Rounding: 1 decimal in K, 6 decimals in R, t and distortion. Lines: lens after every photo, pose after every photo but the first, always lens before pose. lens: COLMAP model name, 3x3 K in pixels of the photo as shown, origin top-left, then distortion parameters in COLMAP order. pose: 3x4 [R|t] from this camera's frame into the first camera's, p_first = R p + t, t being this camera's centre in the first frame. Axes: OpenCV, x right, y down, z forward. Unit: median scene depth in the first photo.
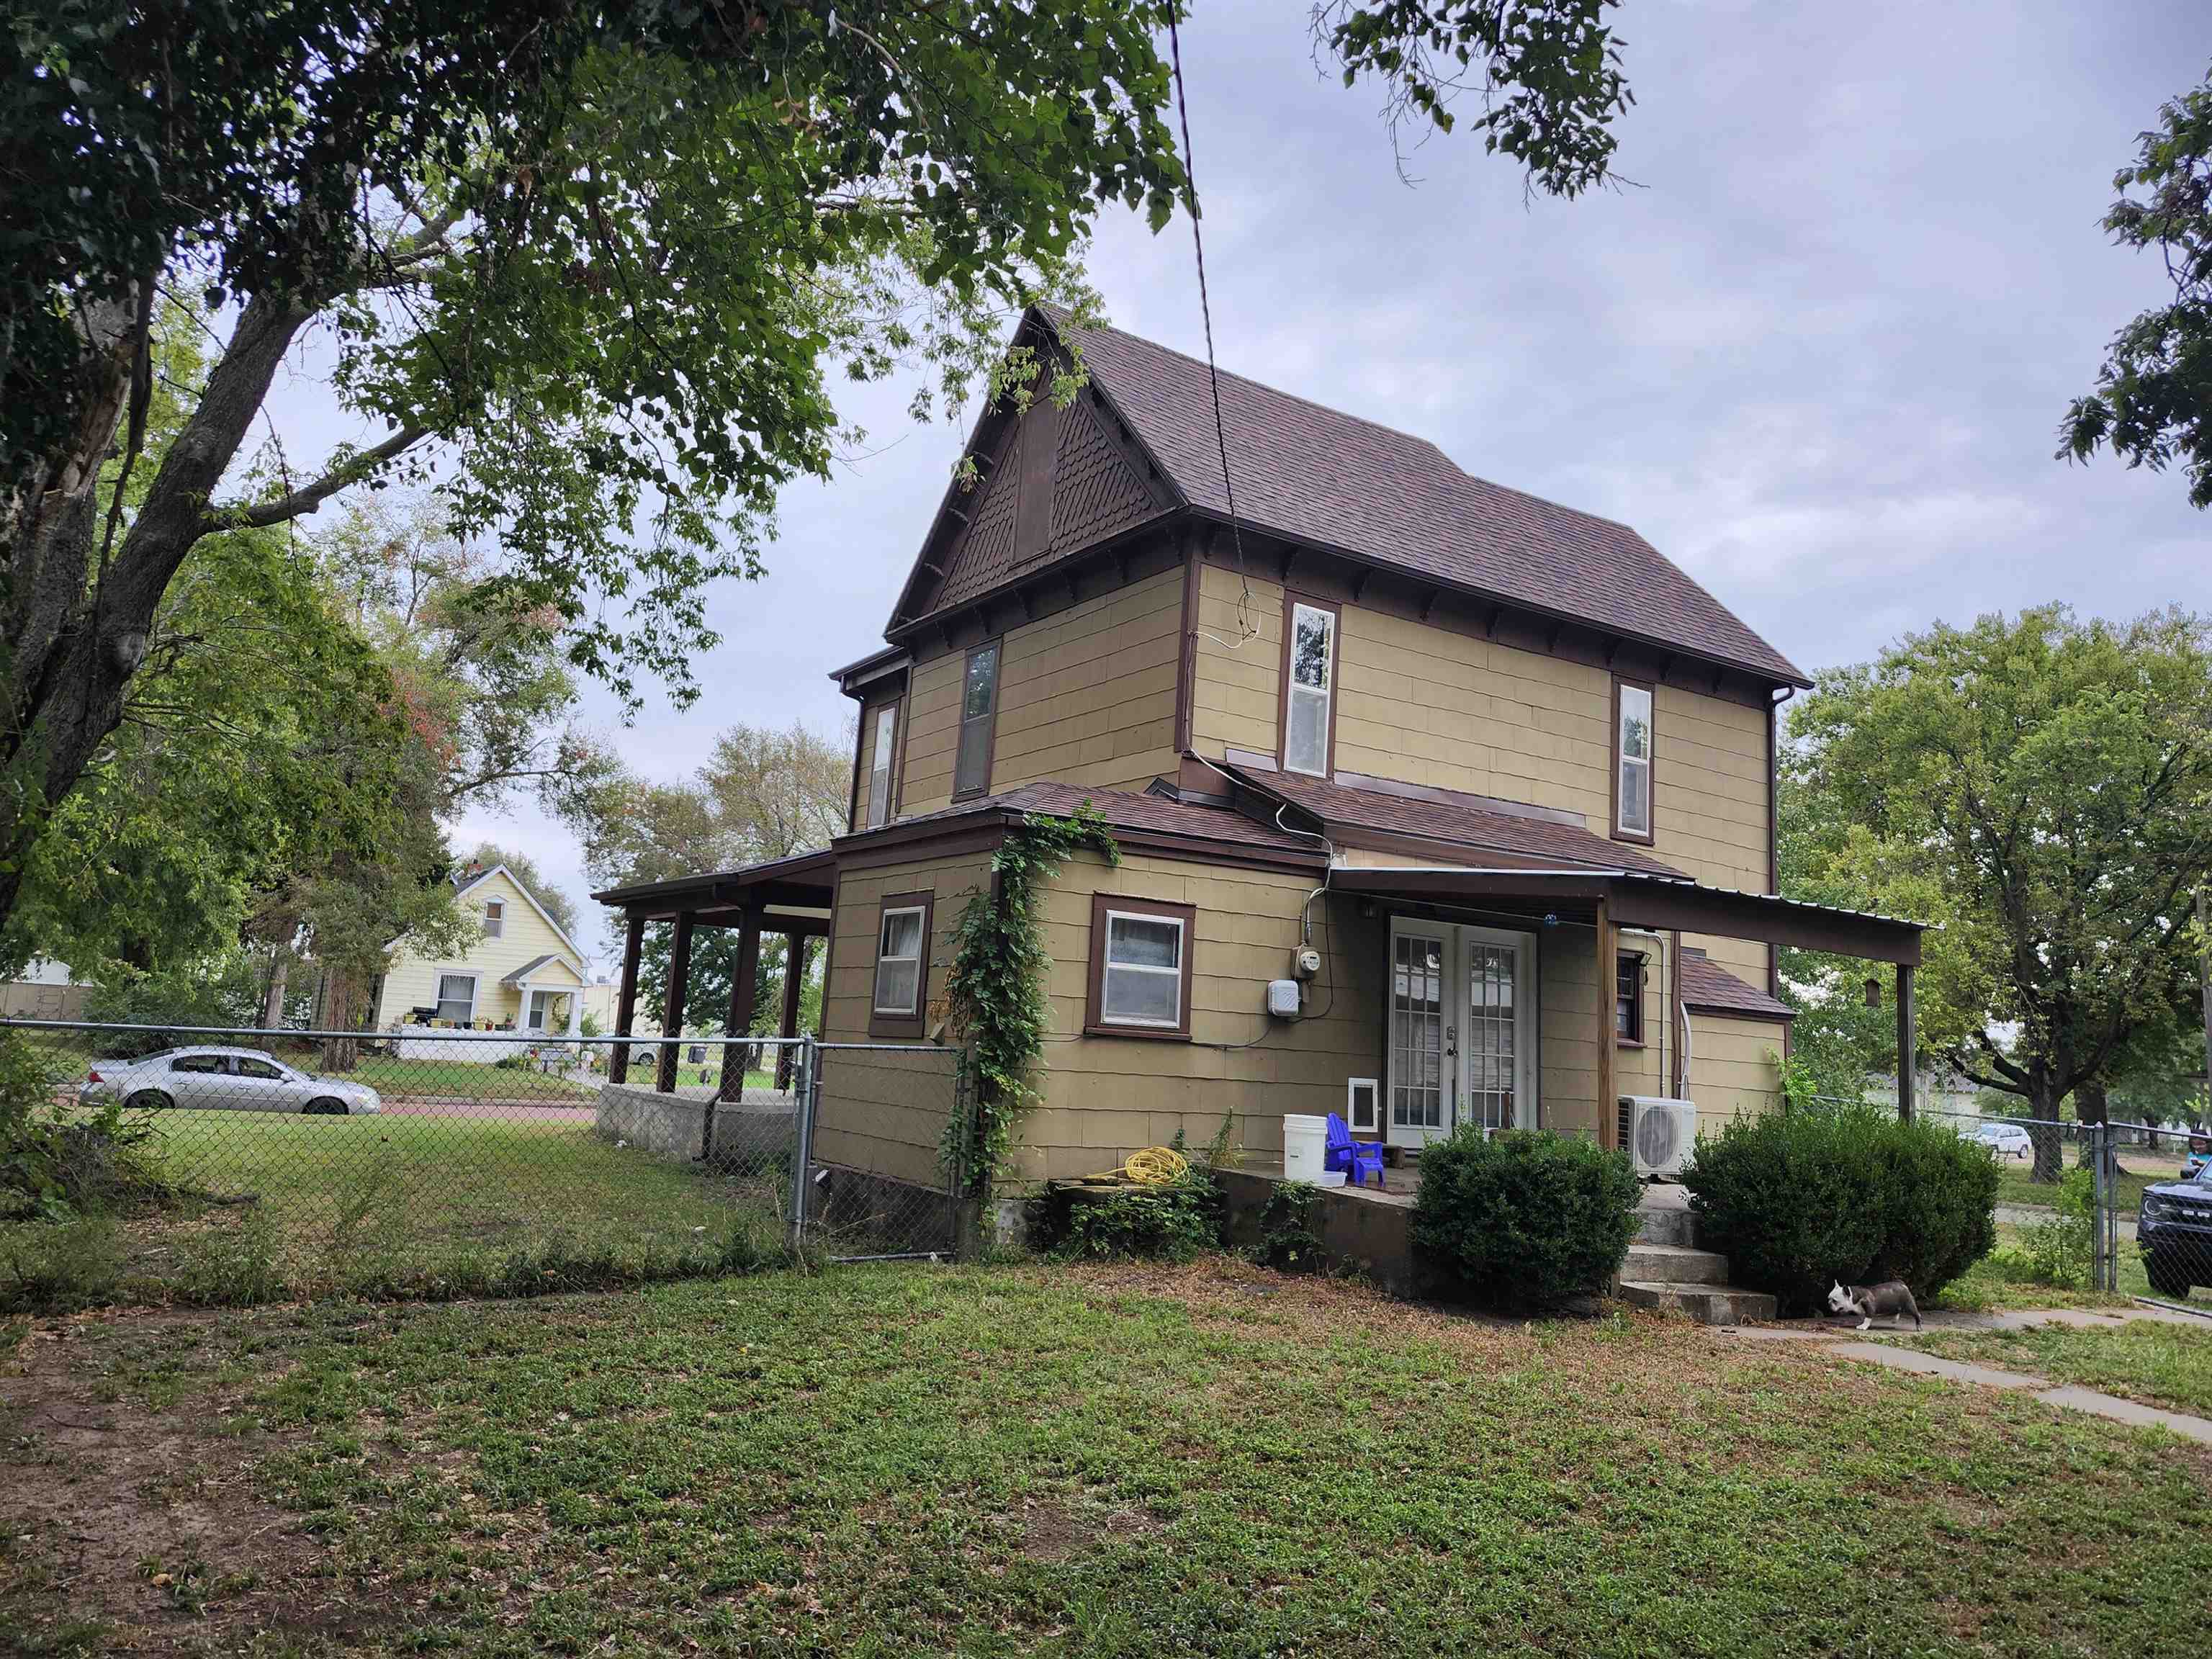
lens RADIAL K [[1501.9, 0, 1085.8], [0, 1501.9, 806.7], [0, 0, 1]] dist [0.084452, -0.114199]
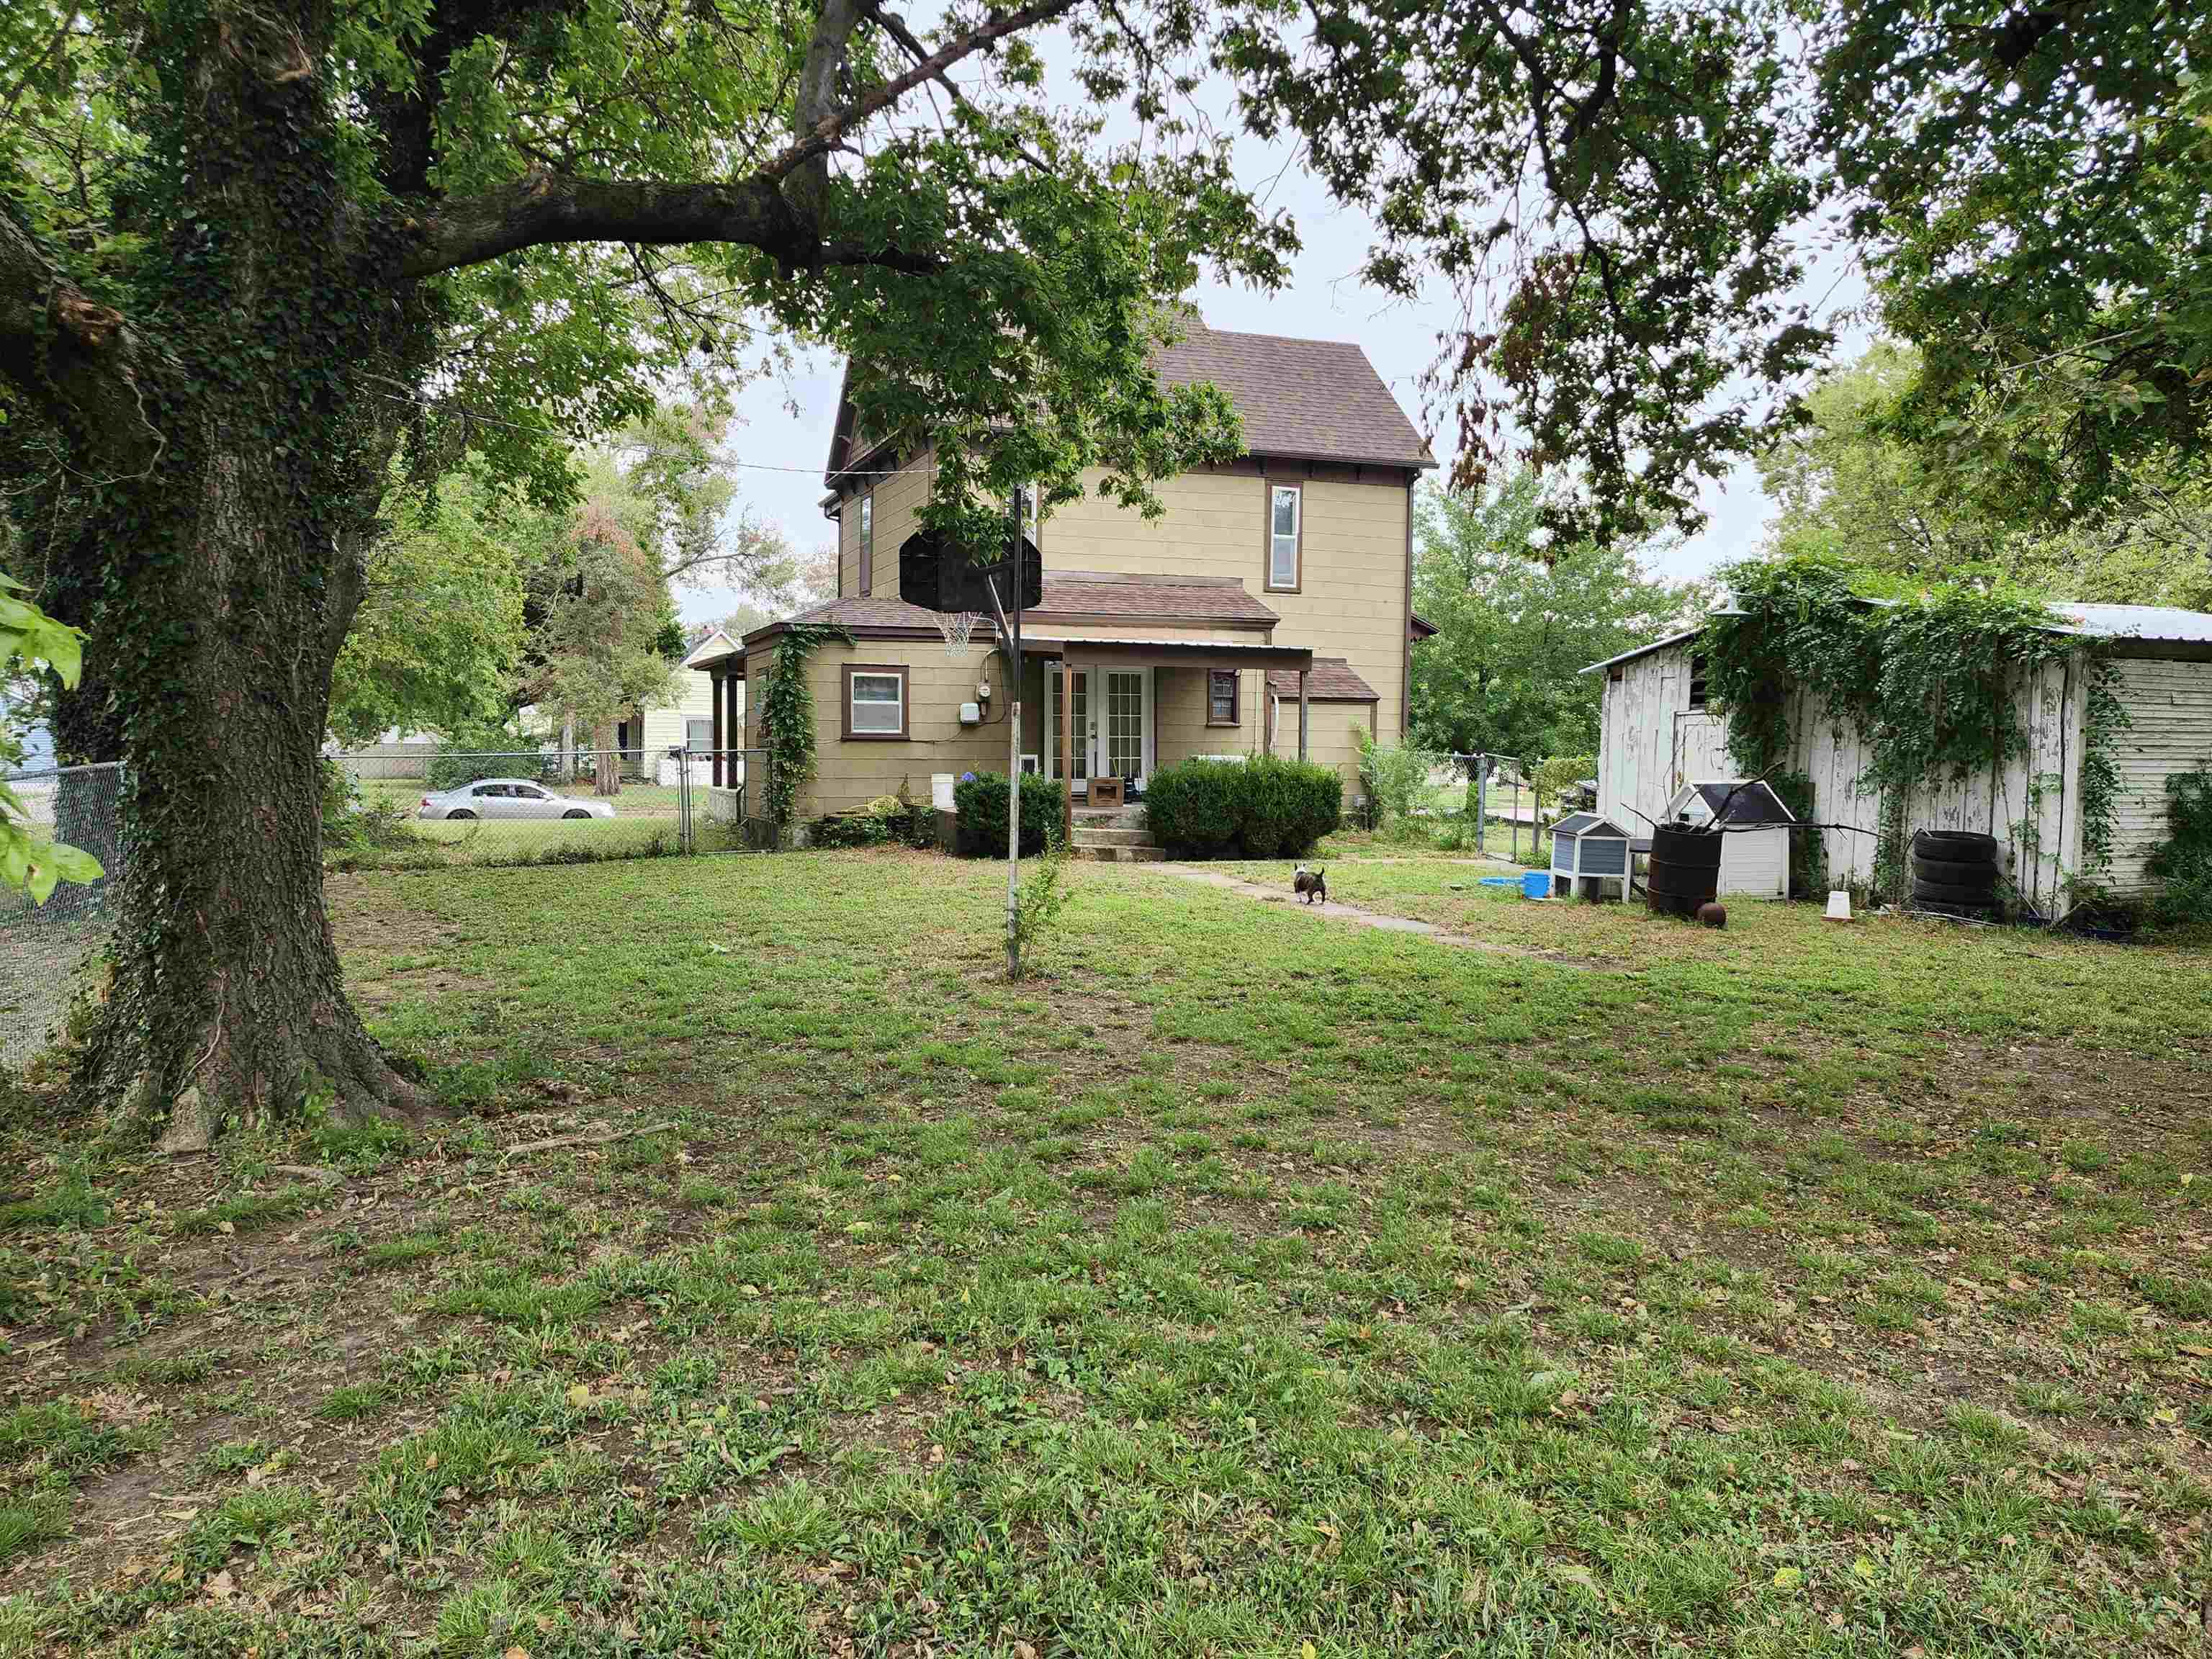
lens RADIAL K [[1501.9, 0, 1085.8], [0, 1501.9, 806.7], [0, 0, 1]] dist [0.084452, -0.114199]
pose [[0.980337, -0.048084, -0.191382, 0.584683], [0.083167, 0.980191, 0.179749, -0.071637], [0.178948, -0.192131, 0.964916, -0.701247]]
